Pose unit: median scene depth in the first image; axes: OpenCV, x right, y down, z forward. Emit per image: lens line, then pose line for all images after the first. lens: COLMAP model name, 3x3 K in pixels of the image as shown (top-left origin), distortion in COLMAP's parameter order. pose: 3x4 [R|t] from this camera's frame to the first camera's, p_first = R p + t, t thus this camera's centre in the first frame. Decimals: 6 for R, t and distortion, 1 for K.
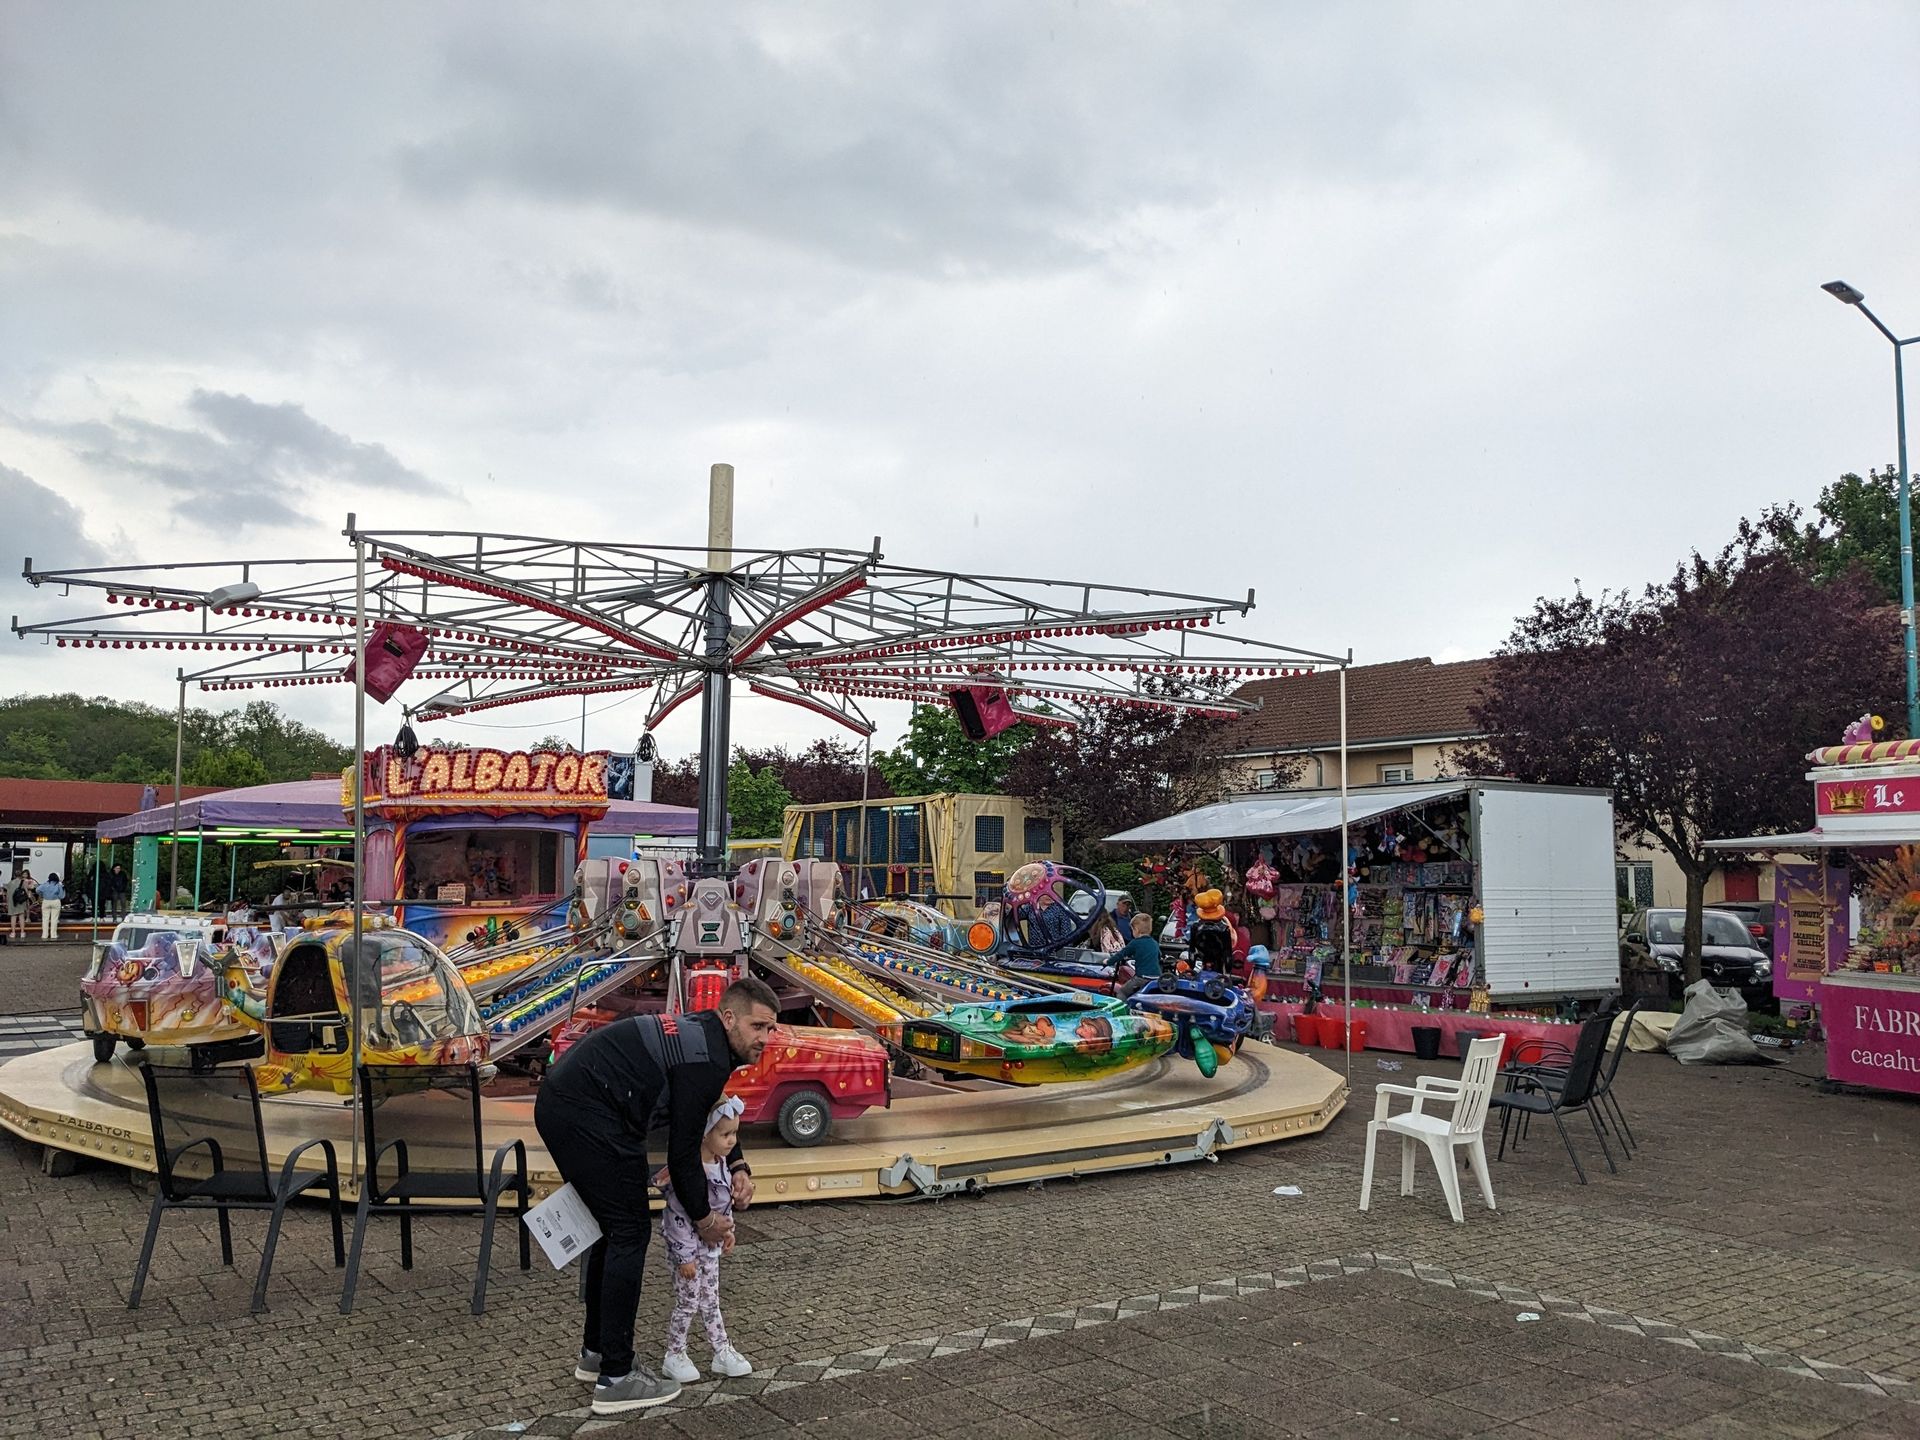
lens RADIAL K [[1522.1, 0, 960.0], [0, 1522.1, 720.0], [0, 0, 1]] dist [0.008377, -0.109729]
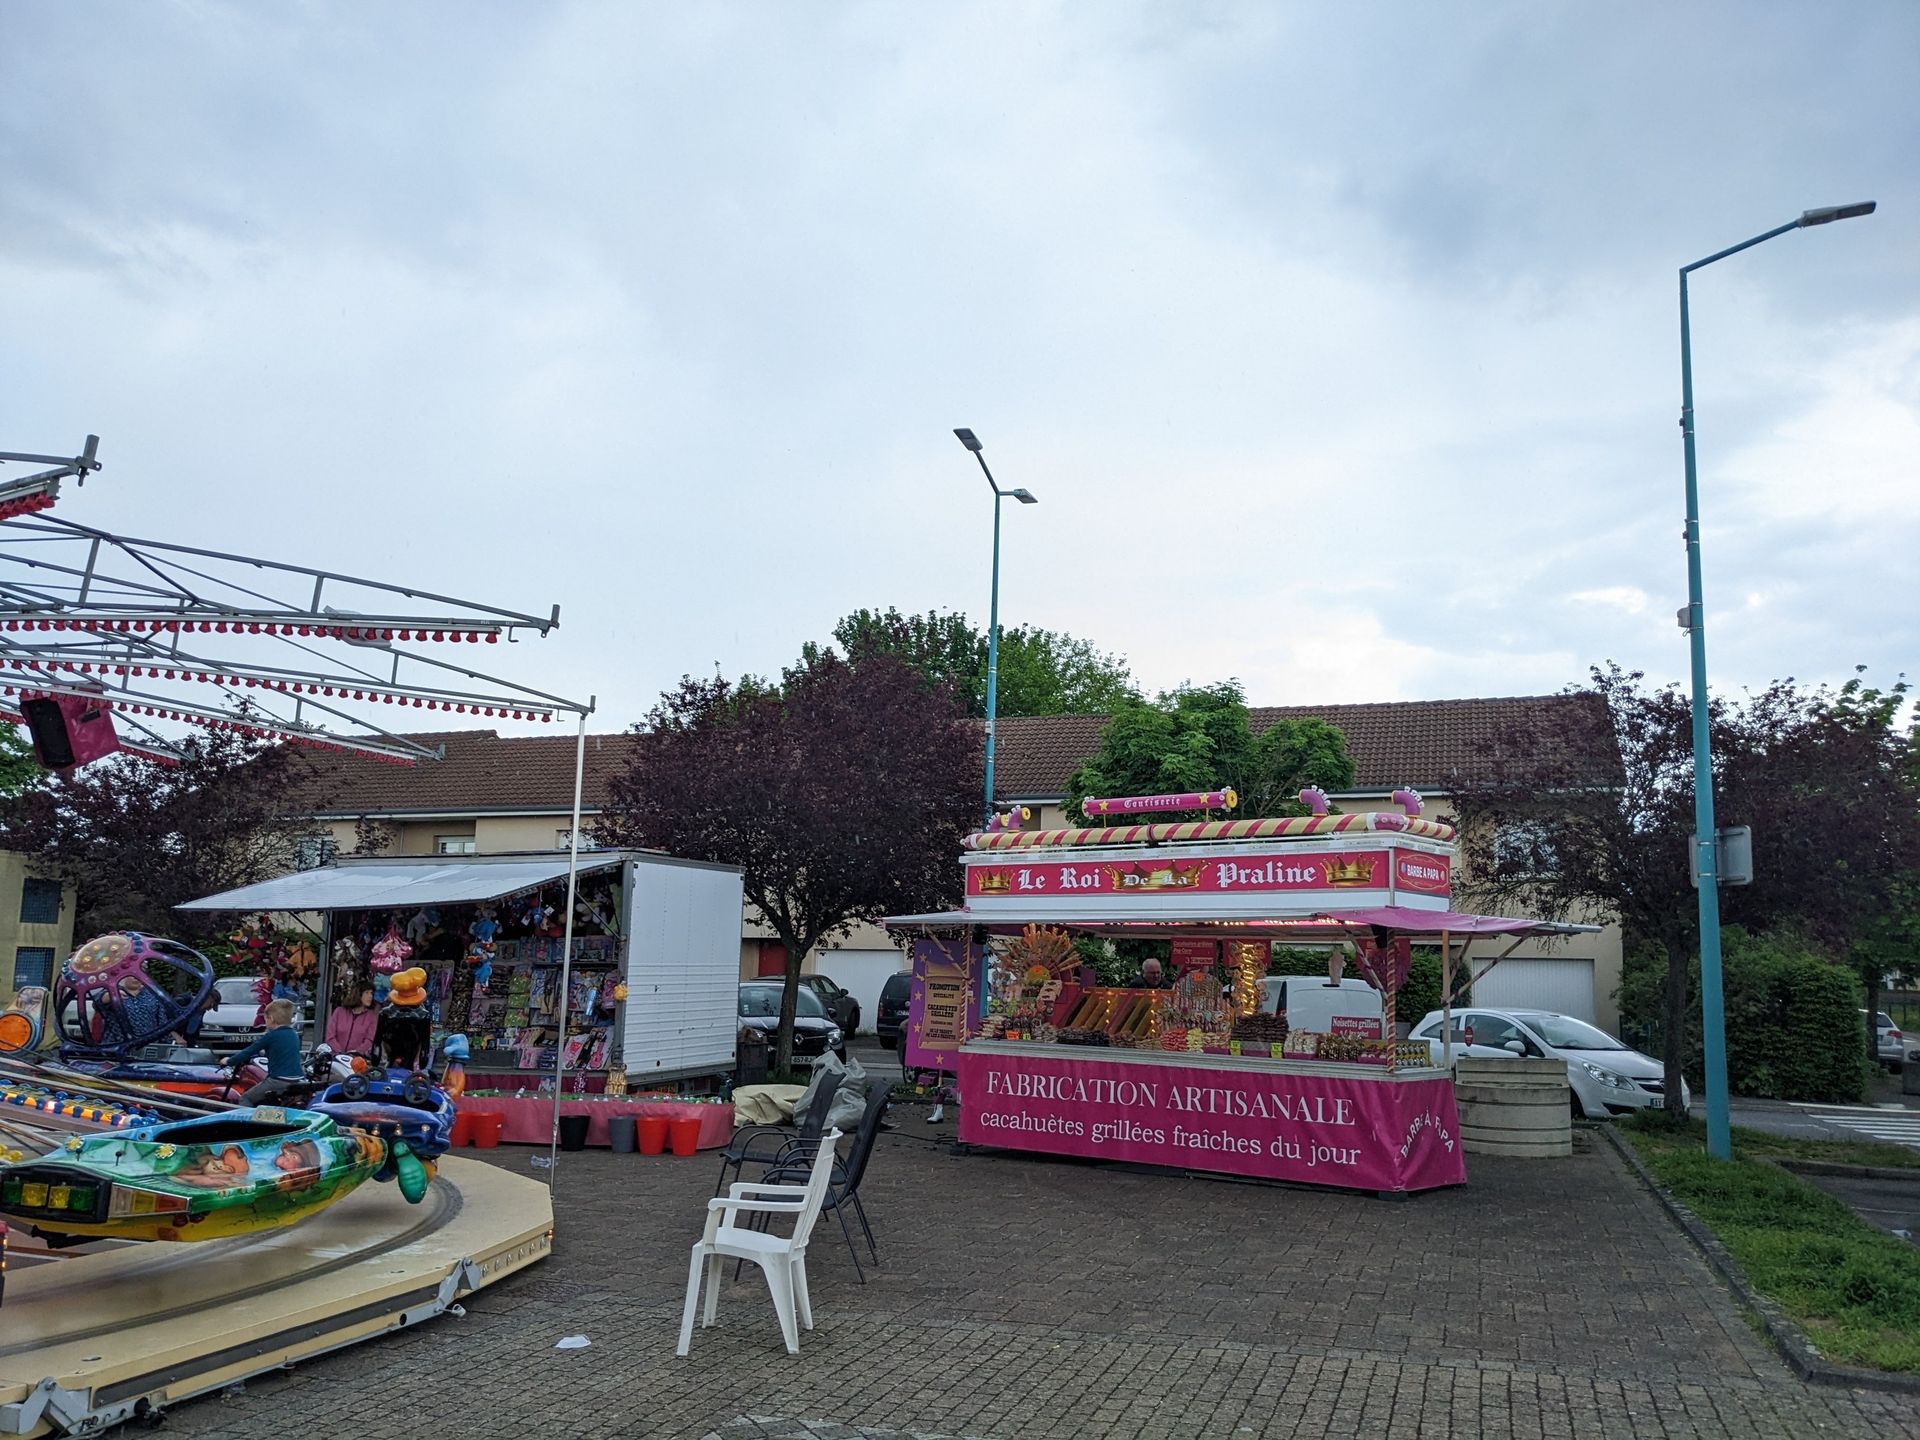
lens RADIAL K [[1426.5, 0, 960.0], [0, 1426.5, 720.0], [0, 0, 1]] dist [-0.001031, -0.046998]
pose [[0.773277, 0.098858, 0.626314, -0.080167], [-0.061300, 0.994800, -0.081336, 0.017758], [-0.631098, 0.024502, 0.775316, 0.168330]]
